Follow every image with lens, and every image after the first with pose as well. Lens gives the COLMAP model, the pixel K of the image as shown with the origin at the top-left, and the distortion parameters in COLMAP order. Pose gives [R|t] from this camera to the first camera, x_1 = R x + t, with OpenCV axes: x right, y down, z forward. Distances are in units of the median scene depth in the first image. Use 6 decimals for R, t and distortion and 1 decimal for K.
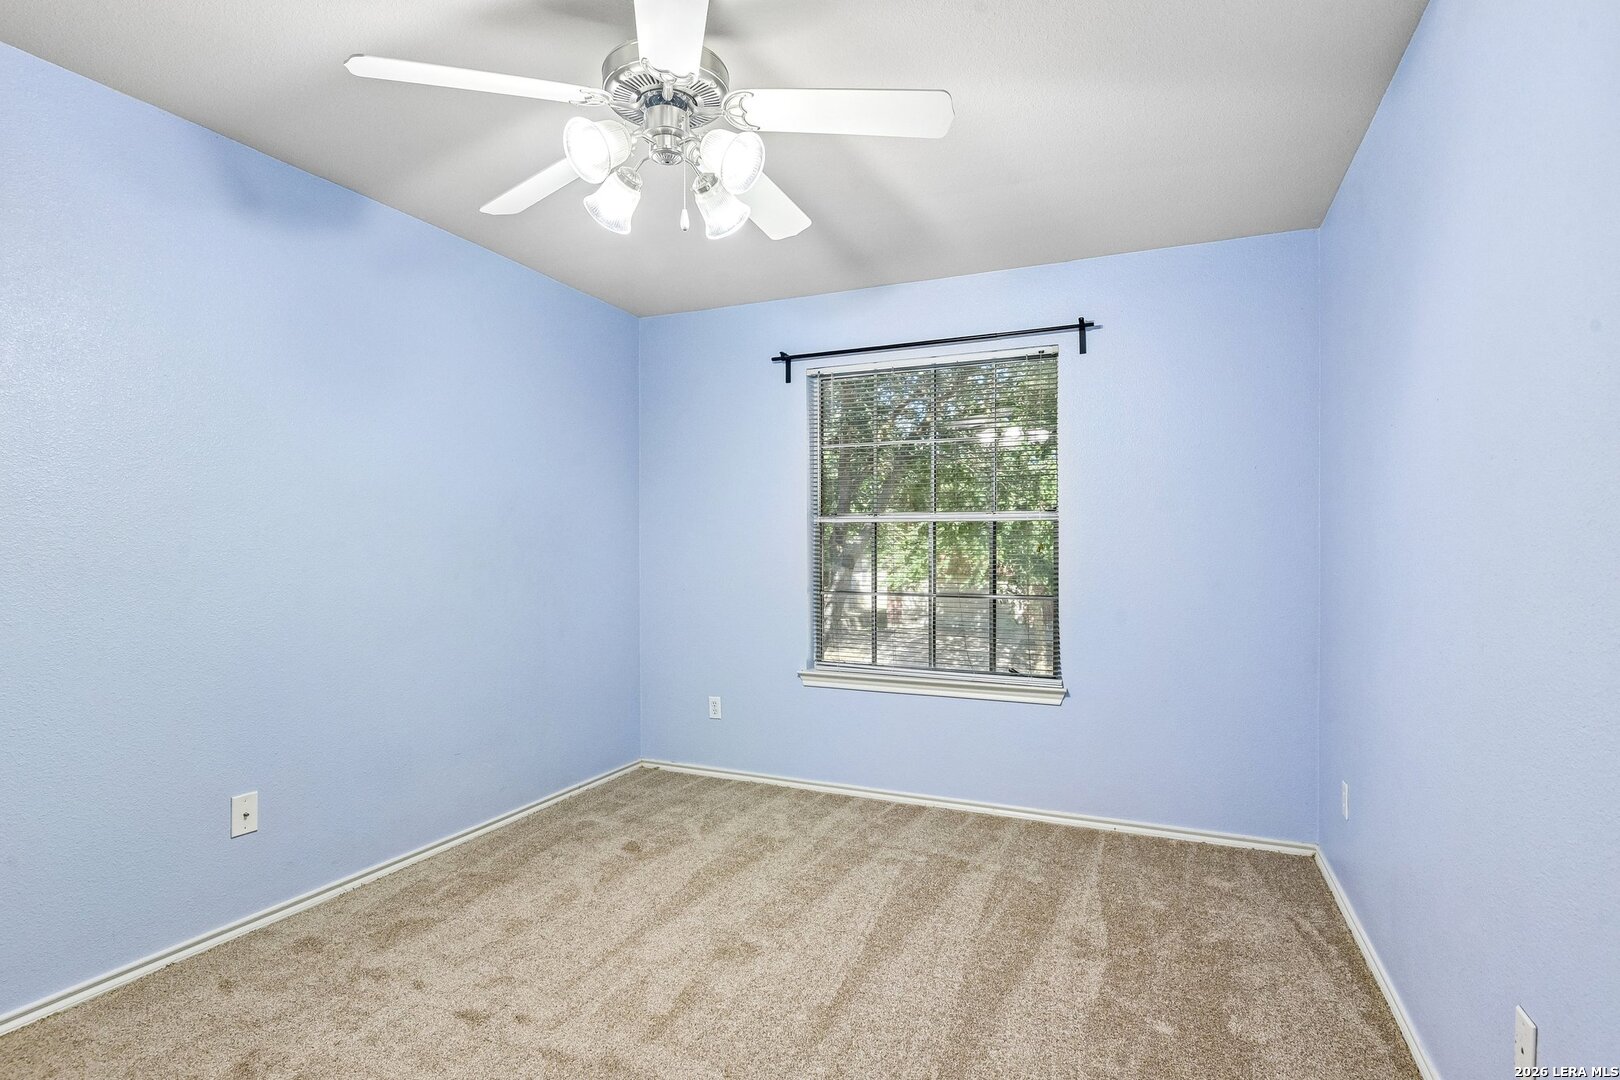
lens RADIAL K [[799.0, 0, 807.3], [0, 799.0, 548.9], [0, 0, 1]] dist [-0.003208, -0.002772]
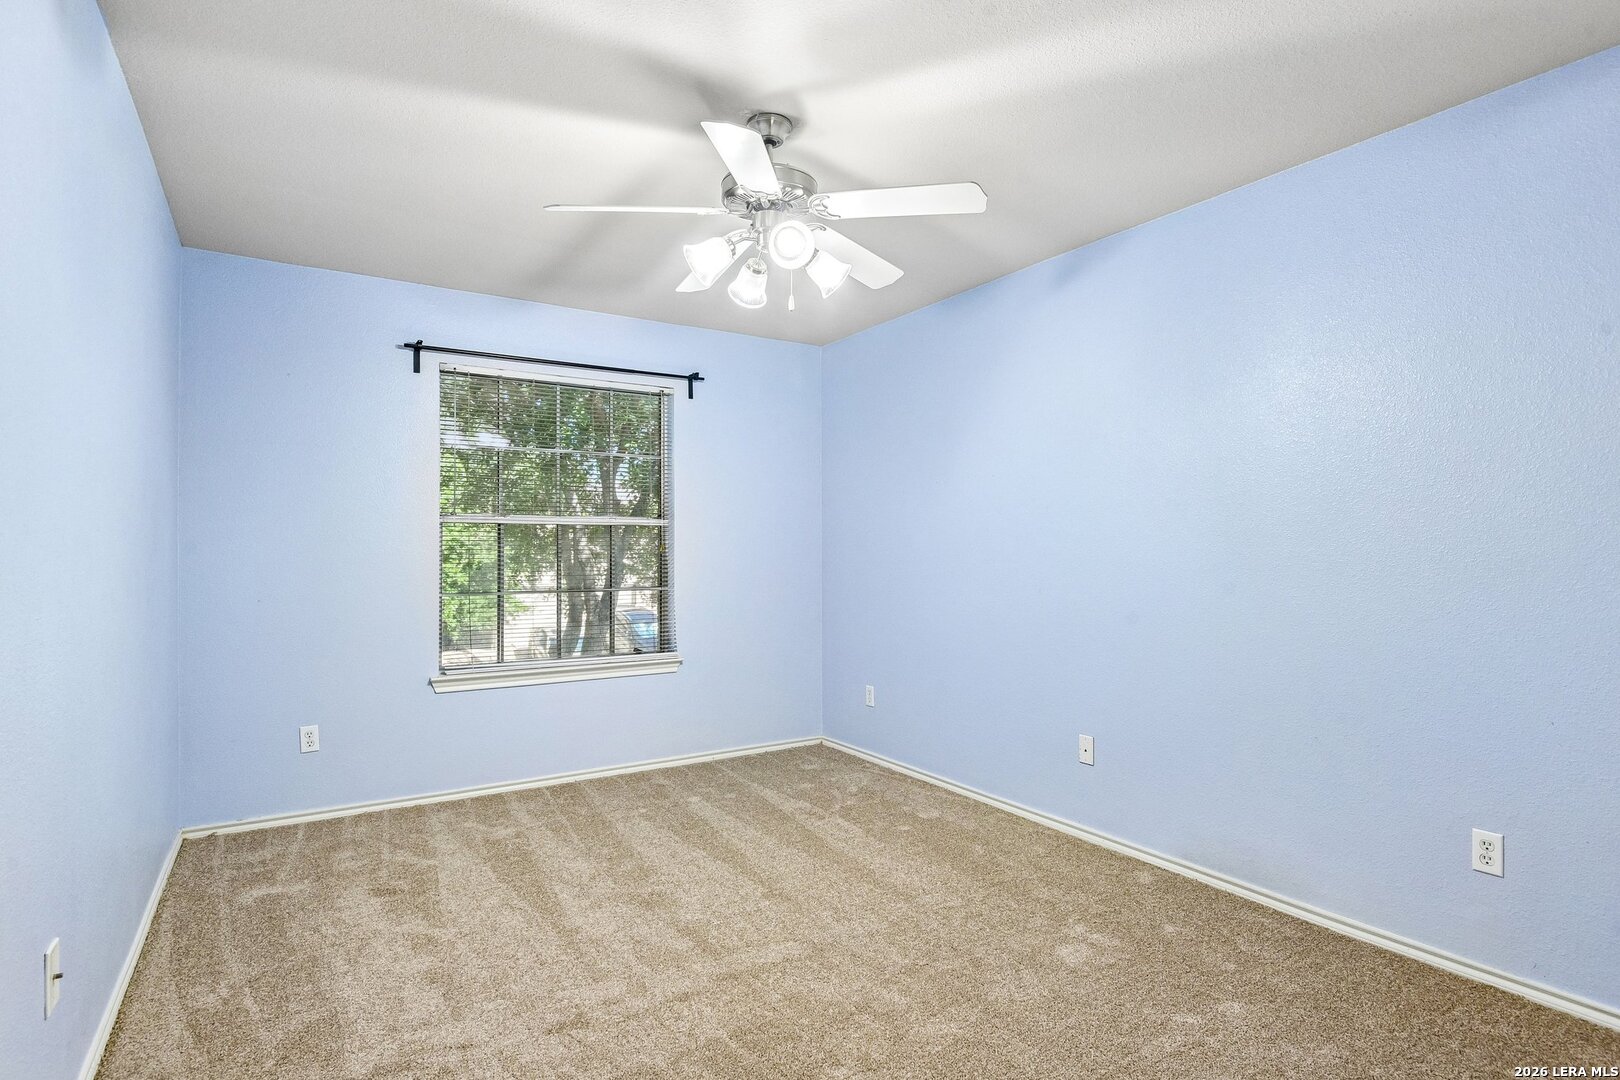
lens RADIAL K [[799.0, 0, 797.0], [0, 799.0, 536.4], [0, 0, 1]] dist [-0.003208, -0.002772]
pose [[0.571451, 0.010431, 0.820570, -0.675633], [0.005868, 0.999842, -0.016796, 0.003408], [-0.820615, 0.014413, 0.571299, 0.126724]]
